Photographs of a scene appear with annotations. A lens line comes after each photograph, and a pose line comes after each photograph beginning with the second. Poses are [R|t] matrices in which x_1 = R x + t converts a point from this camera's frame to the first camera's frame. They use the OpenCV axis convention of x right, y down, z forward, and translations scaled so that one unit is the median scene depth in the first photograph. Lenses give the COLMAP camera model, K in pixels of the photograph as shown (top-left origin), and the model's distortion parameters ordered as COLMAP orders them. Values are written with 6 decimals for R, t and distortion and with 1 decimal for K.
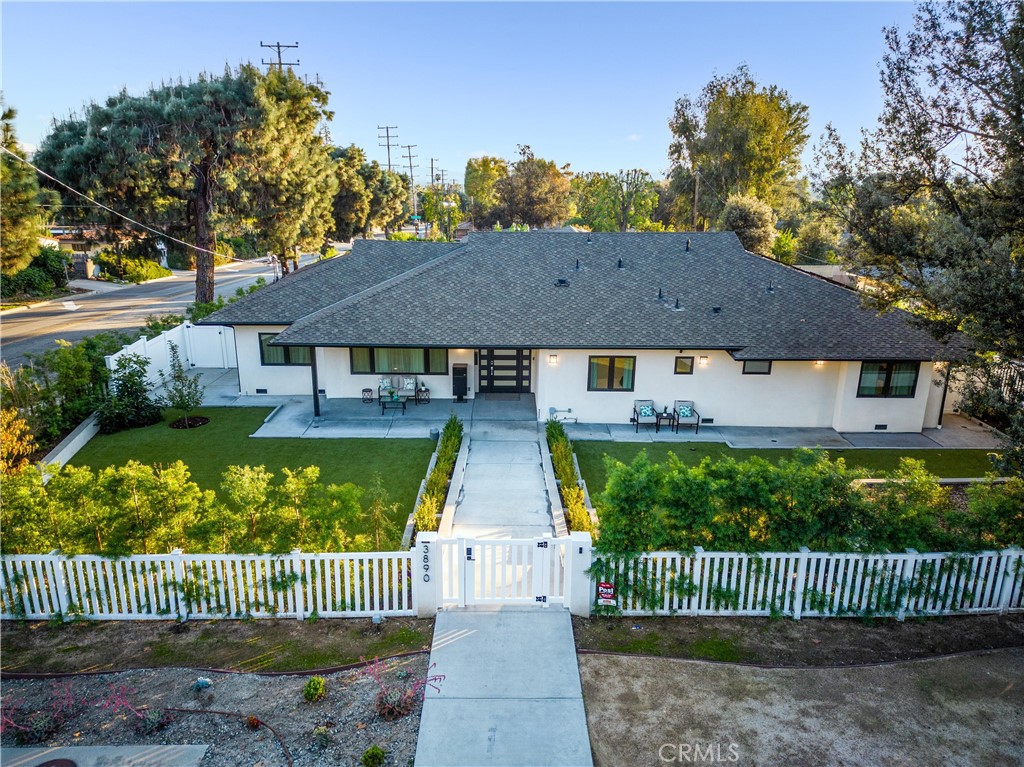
lens RADIAL K [[707.7, 0, 517.9], [0, 707.7, 383.0], [0, 0, 1]] dist [0.044782, -0.034331]
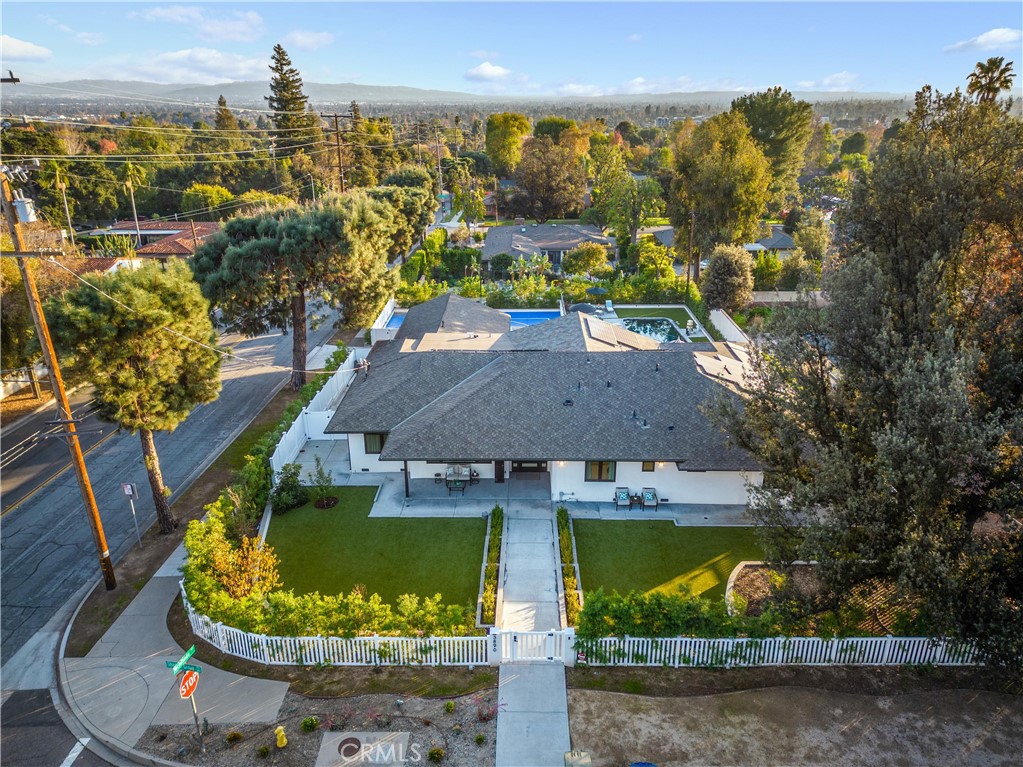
lens RADIAL K [[707.0, 0, 517.9], [0, 707.0, 379.1], [0, 0, 1]] dist [0.044782, -0.034331]
pose [[0.999568, -0.001786, -0.029333, 0.001300], [0.004454, 0.995828, 0.091142, -0.673924], [0.029048, -0.091233, 0.995406, -0.955626]]
